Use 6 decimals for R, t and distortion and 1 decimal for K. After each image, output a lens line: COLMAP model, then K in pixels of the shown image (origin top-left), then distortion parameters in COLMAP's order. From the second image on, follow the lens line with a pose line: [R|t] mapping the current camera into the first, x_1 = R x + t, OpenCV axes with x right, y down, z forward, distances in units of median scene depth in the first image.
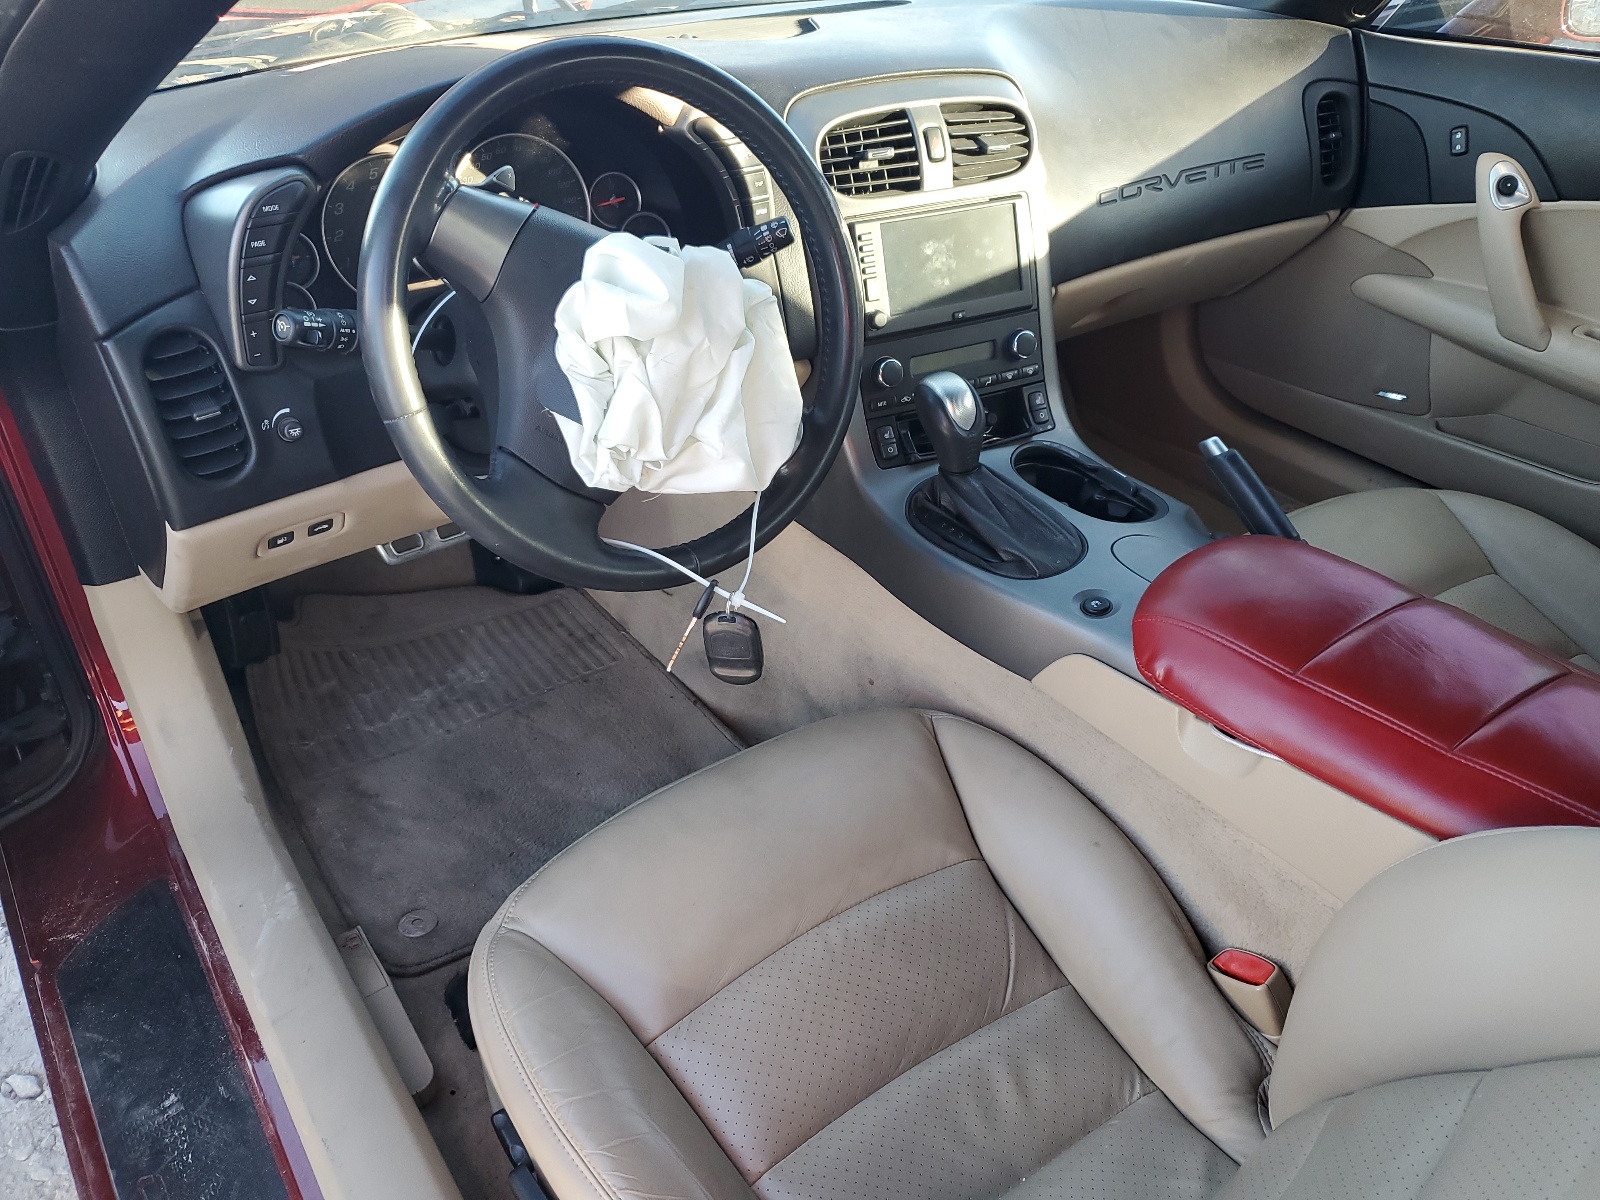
lens RADIAL K [[1147.6, 0, 800.0], [0, 1147.6, 600.0], [0, 0, 1]] dist [0.005479, -0.004585]
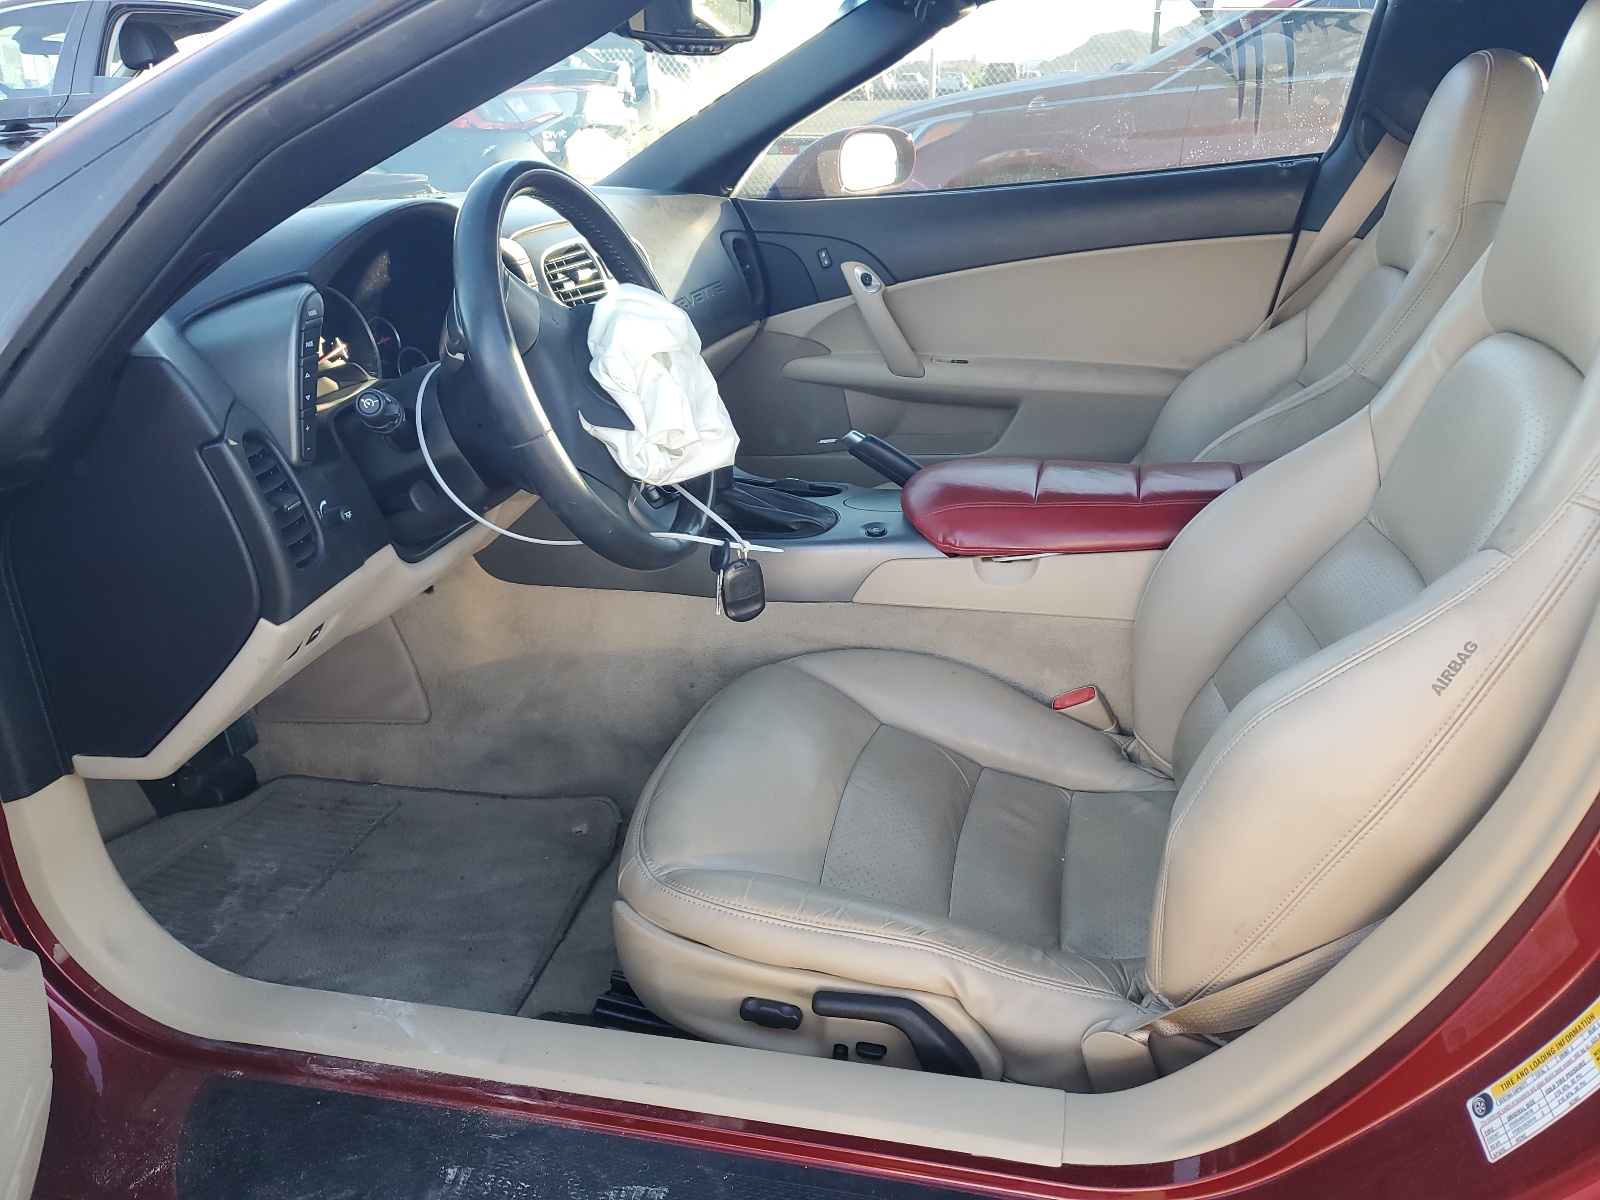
lens RADIAL K [[1147.6, 0, 800.0], [0, 1147.6, 600.0], [0, 0, 1]] dist [0.005479, -0.004585]
pose [[0.761689, -0.270683, 0.588694, -0.473549], [0.381008, 0.921991, -0.069038, 0.101902], [-0.524083, 0.276882, 0.805402, -0.050582]]
